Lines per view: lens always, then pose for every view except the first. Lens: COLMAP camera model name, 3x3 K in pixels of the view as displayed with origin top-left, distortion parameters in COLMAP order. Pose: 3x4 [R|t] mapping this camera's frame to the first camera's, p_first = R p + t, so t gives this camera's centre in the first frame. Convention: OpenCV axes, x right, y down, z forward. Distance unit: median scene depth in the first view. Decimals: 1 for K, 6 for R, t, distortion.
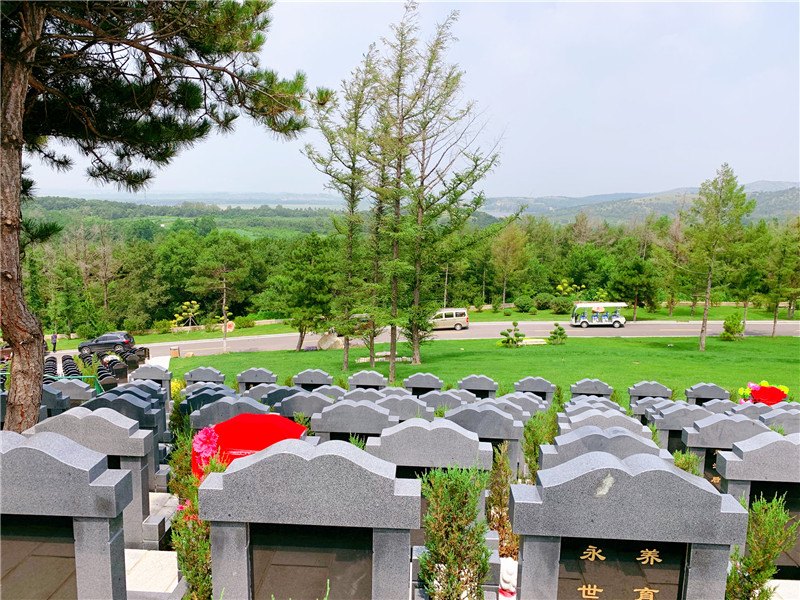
lens RADIAL K [[614.1, 0, 400.0], [0, 614.1, 300.0], [0, 0, 1]] dist [0.060706, -0.103231]
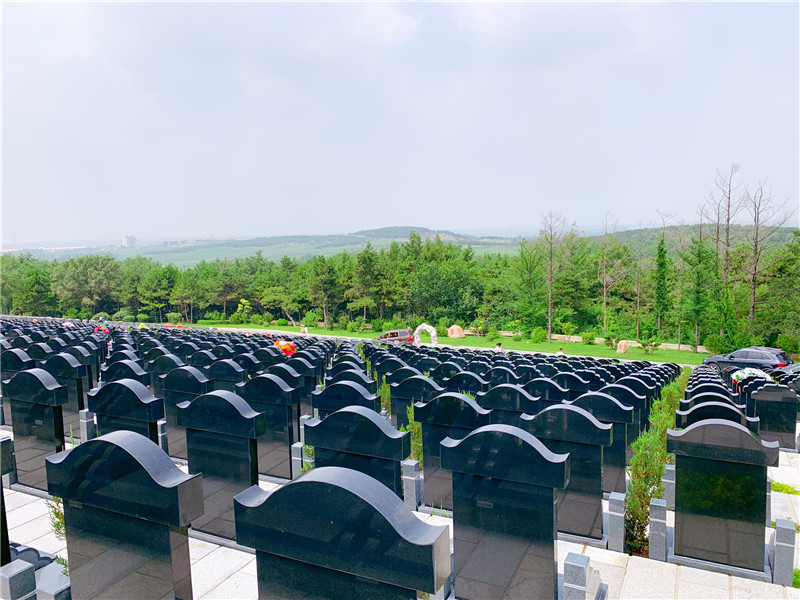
lens RADIAL K [[614.1, 0, 400.0], [0, 614.1, 300.0], [0, 0, 1]] dist [0.060706, -0.103231]
pose [[0.565996, 0.052806, -0.822715, -0.138709], [-0.098858, 0.995093, -0.004140, 0.039155], [0.818459, 0.083675, 0.568439, 0.304986]]
